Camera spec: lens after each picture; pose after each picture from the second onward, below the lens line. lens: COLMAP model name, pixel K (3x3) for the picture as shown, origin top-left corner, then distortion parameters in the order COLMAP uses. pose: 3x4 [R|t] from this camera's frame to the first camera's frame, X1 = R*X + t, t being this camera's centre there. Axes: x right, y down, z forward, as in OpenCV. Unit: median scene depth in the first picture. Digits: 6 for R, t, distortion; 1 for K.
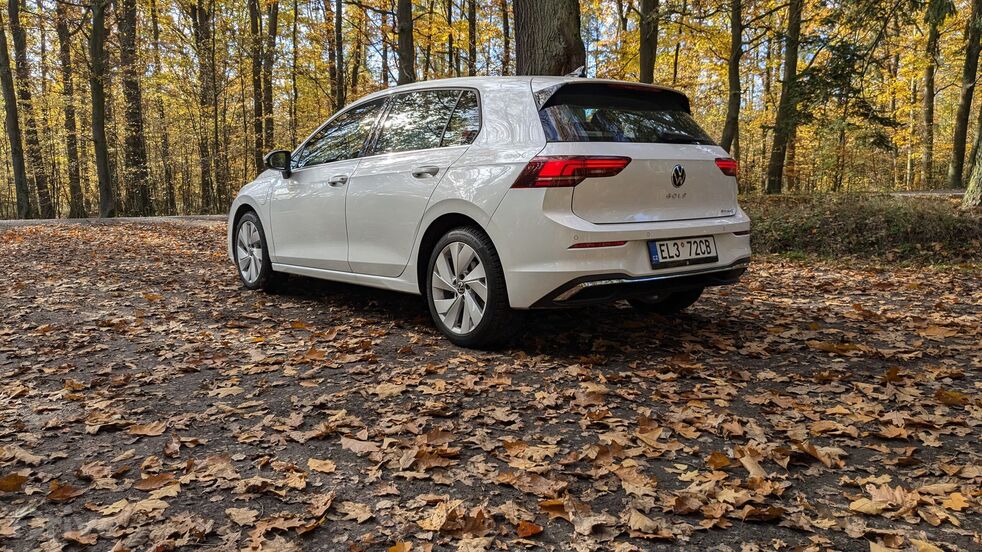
lens RADIAL K [[776.7, 0, 504.4], [0, 776.7, 276.0], [0, 0, 1]] dist [0.002099, -0.060384]
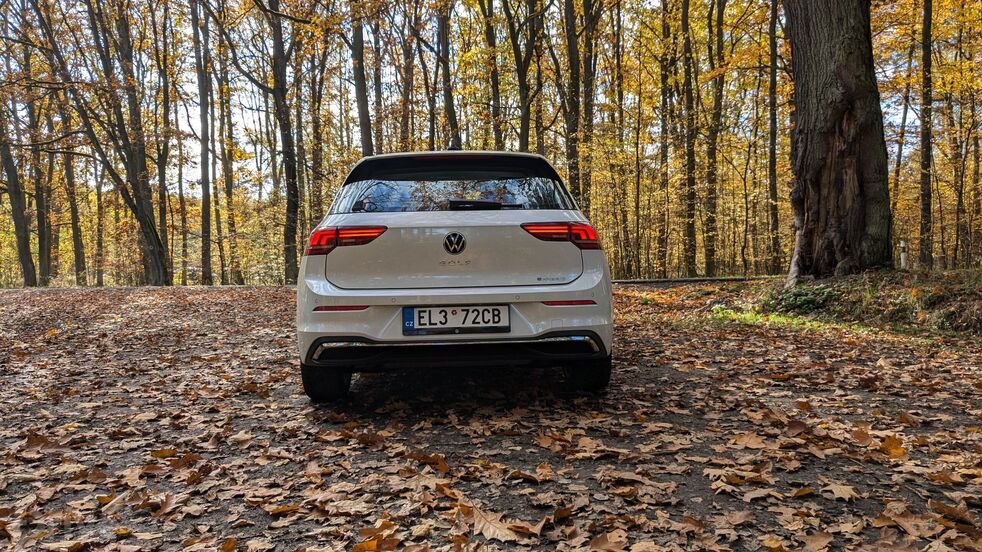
lens RADIAL K [[776.8, 0, 491.0], [0, 776.8, 276.0], [0, 0, 1]] dist [0.001469, -0.058289]
pose [[0.784622, 0.006861, -0.619936, 0.755544], [-0.059666, 0.996133, -0.064492, -0.022149], [0.617097, 0.087590, 0.781997, 0.225928]]
